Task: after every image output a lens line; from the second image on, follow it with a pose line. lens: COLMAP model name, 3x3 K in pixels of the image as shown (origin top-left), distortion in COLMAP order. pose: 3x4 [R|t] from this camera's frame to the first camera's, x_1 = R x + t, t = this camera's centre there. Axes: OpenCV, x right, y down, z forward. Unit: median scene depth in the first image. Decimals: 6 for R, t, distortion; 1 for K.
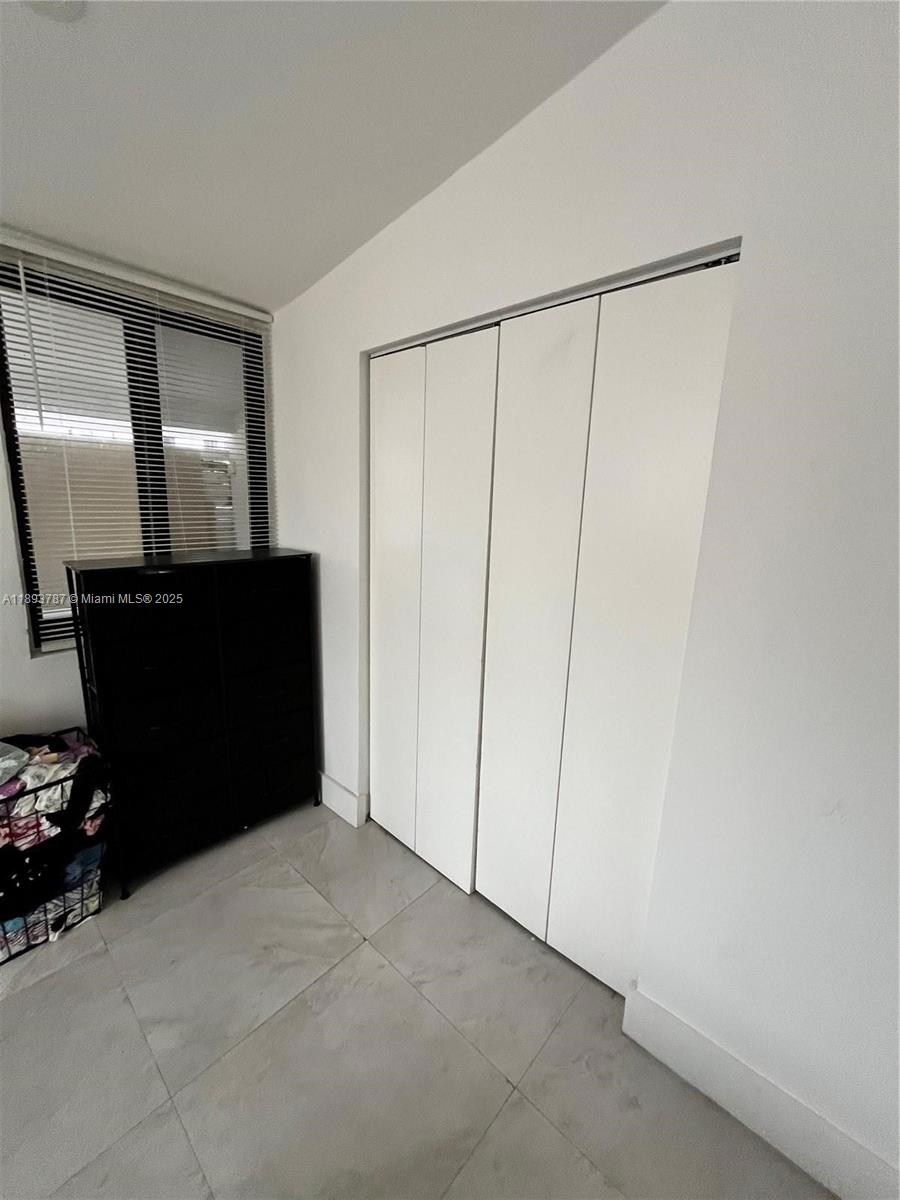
lens RADIAL K [[481.8, 0, 449.8], [0, 481.8, 596.7], [0, 0, 1]] dist [-0.003311, 0.000515]
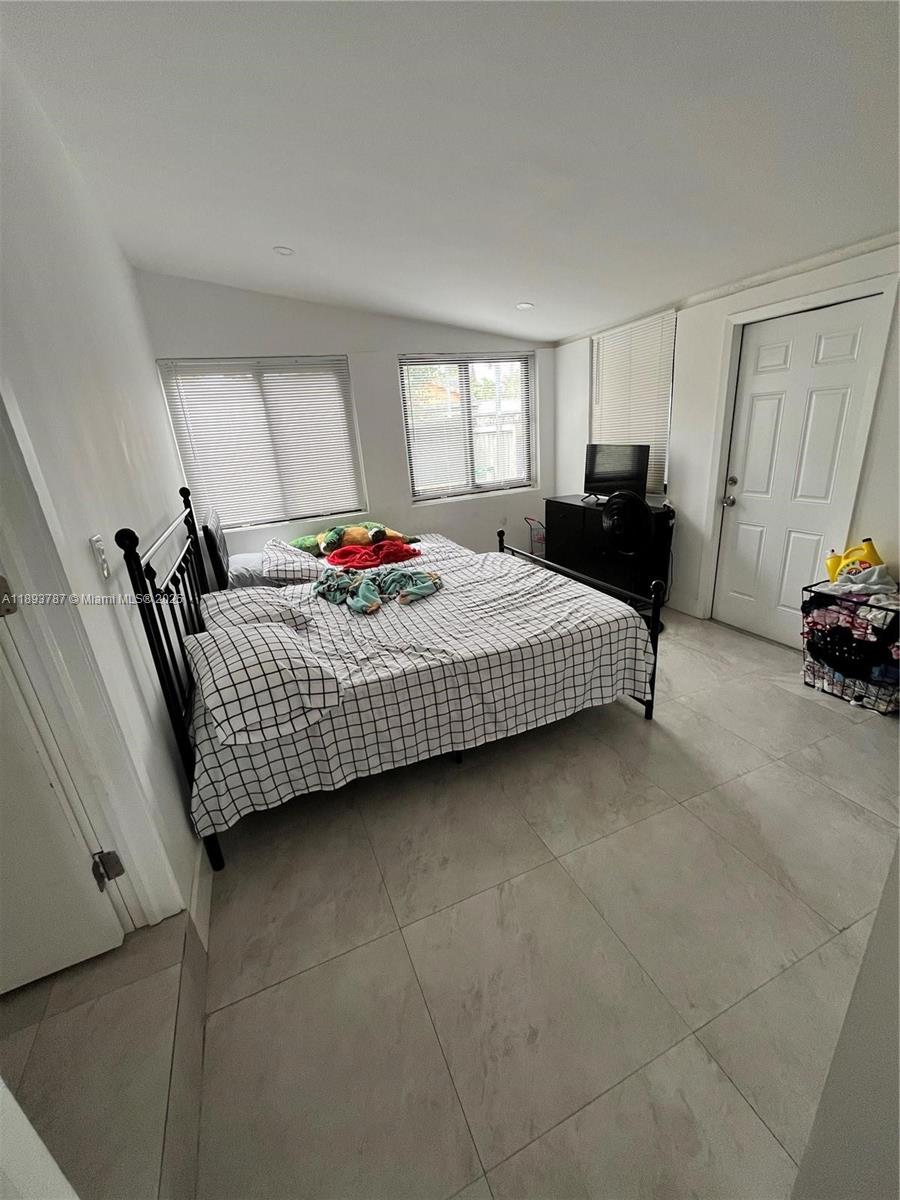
lens RADIAL K [[481.8, 0, 452.1], [0, 481.8, 600.1], [0, 0, 1]] dist [-0.003311, 0.000515]
pose [[-0.419053, 0.300409, -0.856825, 1.065577], [-0.119684, 0.917169, 0.380101, -0.057323], [0.900039, 0.261830, -0.348388, 0.283337]]
